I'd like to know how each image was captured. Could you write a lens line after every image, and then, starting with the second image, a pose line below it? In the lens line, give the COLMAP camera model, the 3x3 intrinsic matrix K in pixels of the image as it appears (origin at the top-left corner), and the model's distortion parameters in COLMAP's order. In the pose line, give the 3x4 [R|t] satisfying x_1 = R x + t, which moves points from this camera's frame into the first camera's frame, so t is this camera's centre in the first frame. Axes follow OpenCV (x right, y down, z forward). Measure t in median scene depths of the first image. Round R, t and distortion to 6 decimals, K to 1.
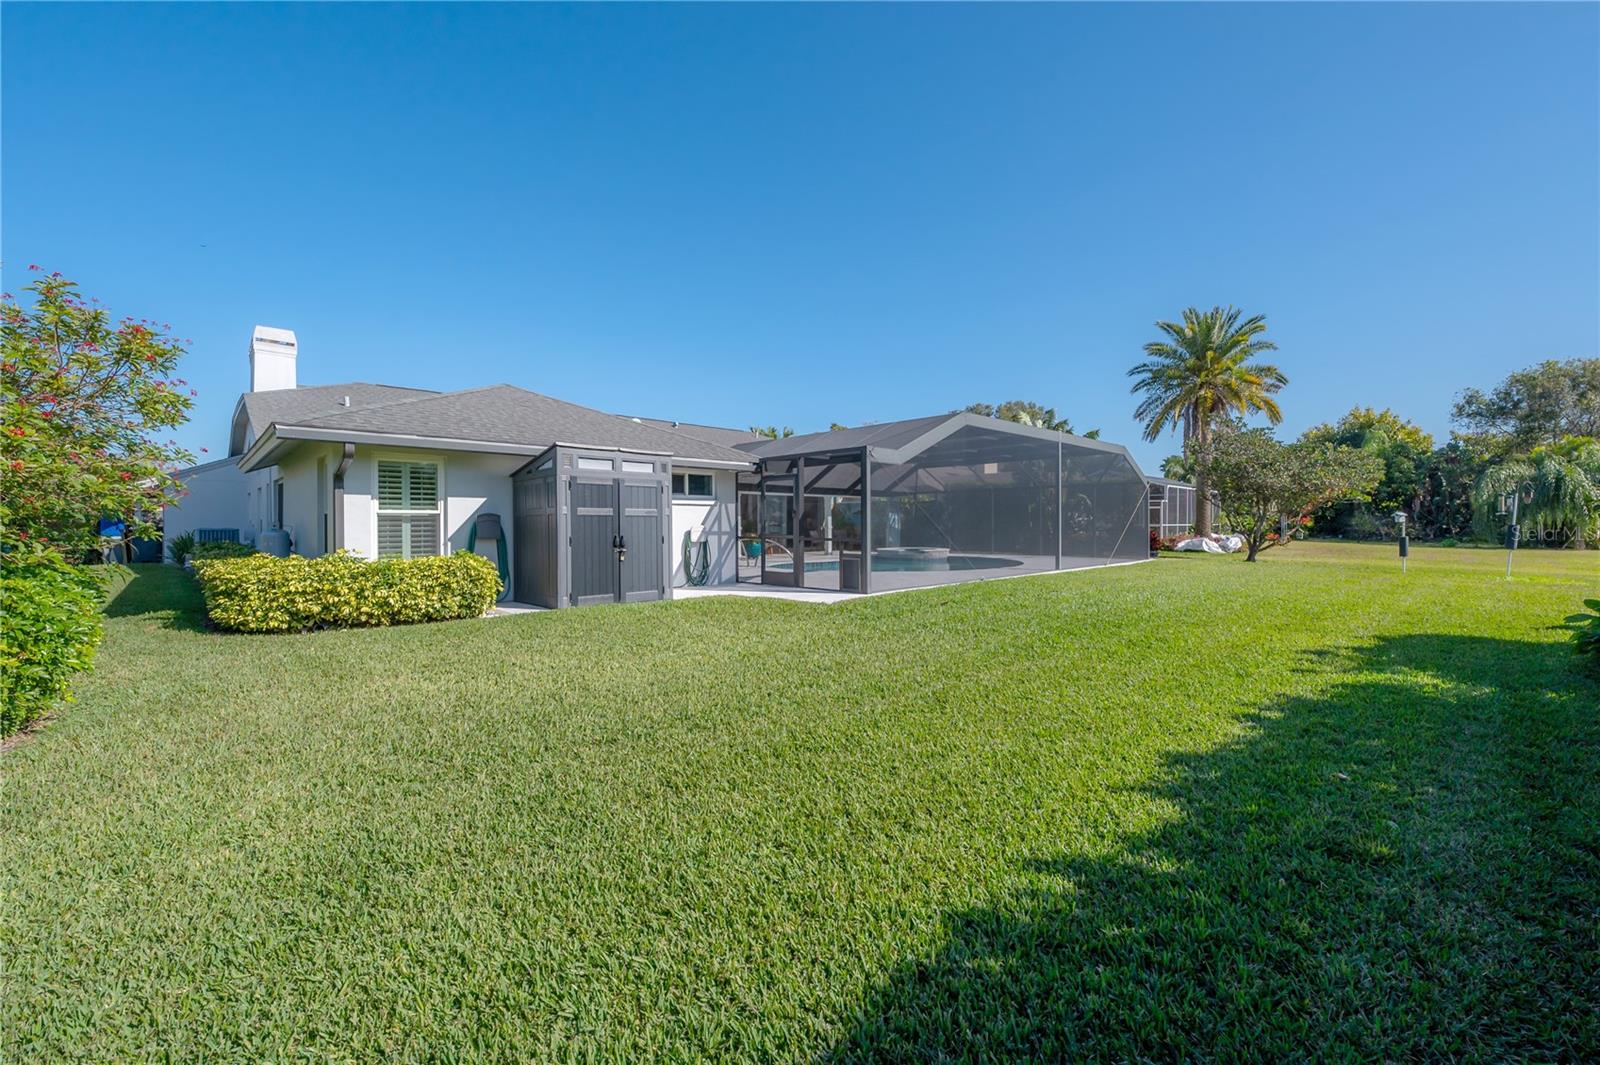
lens RADIAL K [[655.9, 0, 799.6], [0, 655.9, 528.4], [0, 0, 1]] dist [0.000617, -0.000013]
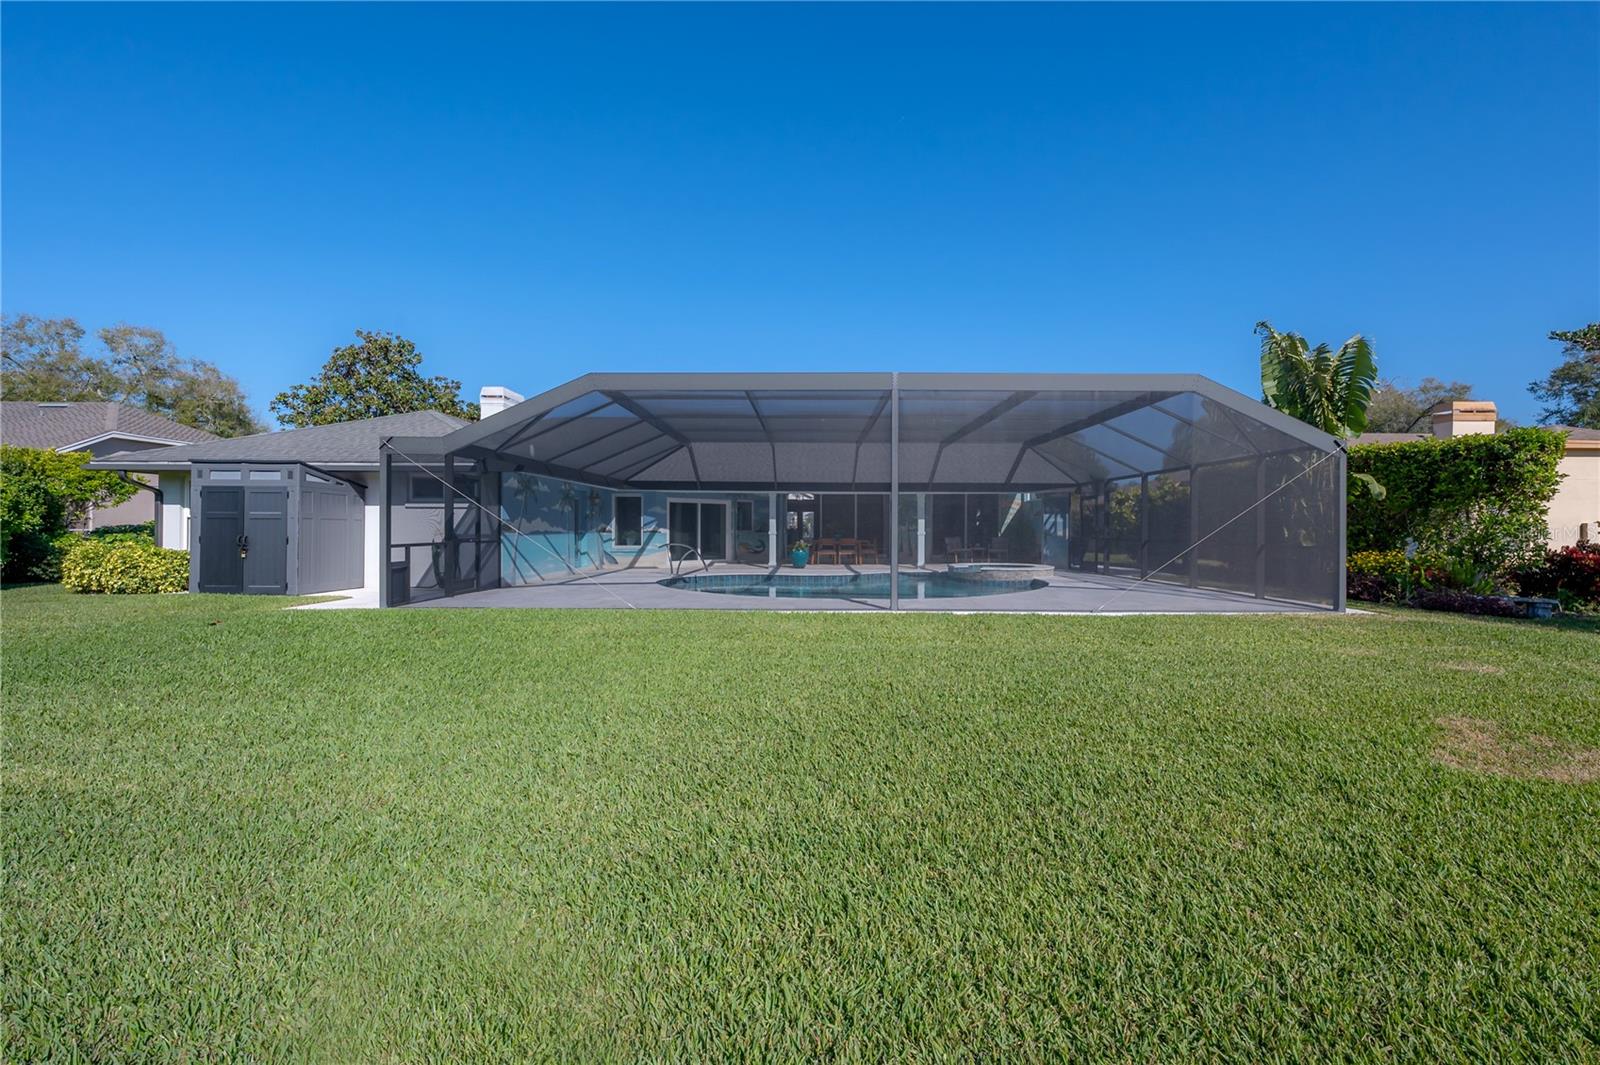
lens RADIAL K [[655.9, 0, 800.6], [0, 655.9, 527.5], [0, 0, 1]] dist [0.000617, -0.000013]
pose [[0.733709, 0.002127, -0.679460, 0.525124], [-0.008416, 0.999947, -0.005958, -0.002265], [0.679411, 0.010089, 0.733688, 0.353440]]
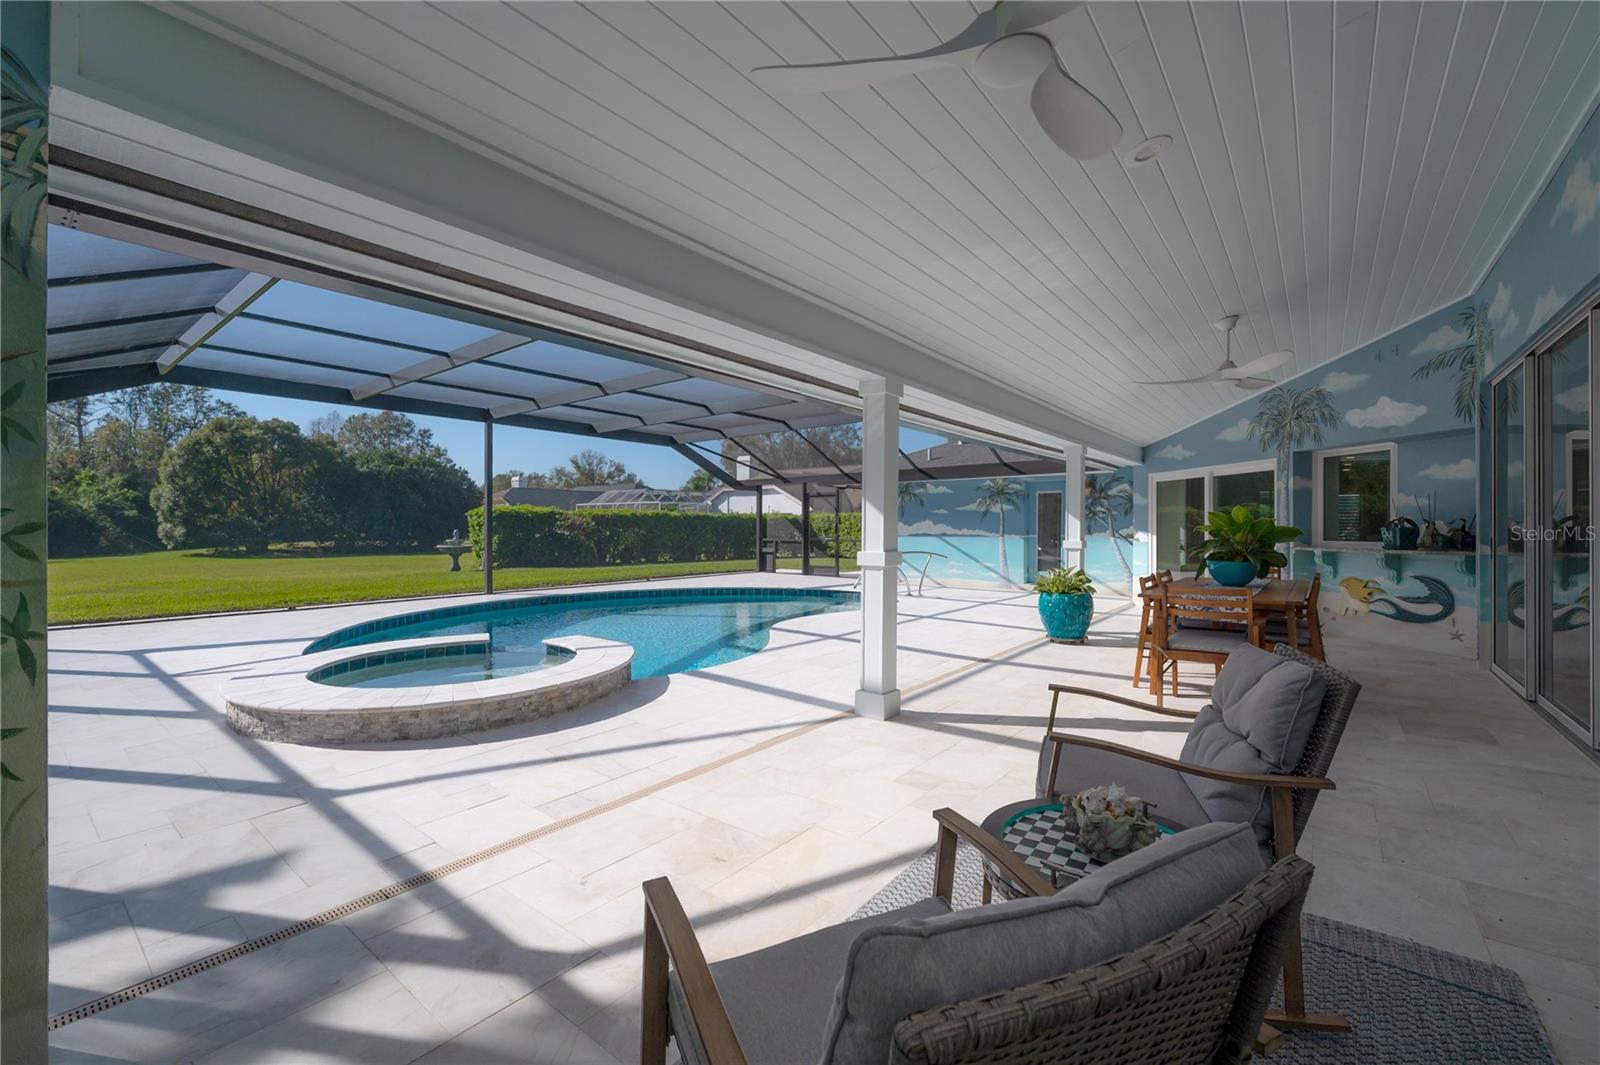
lens RADIAL K [[655.9, 0, 785.8], [0, 655.9, 527.6], [0, 0, 1]] dist [0.000617, -0.000013]
pose [[-0.993590, -0.000566, -0.113046, 0.095804], [-0.001715, 0.999948, 0.010067, -0.012948], [0.113035, 0.010197, -0.993539, 1.315968]]
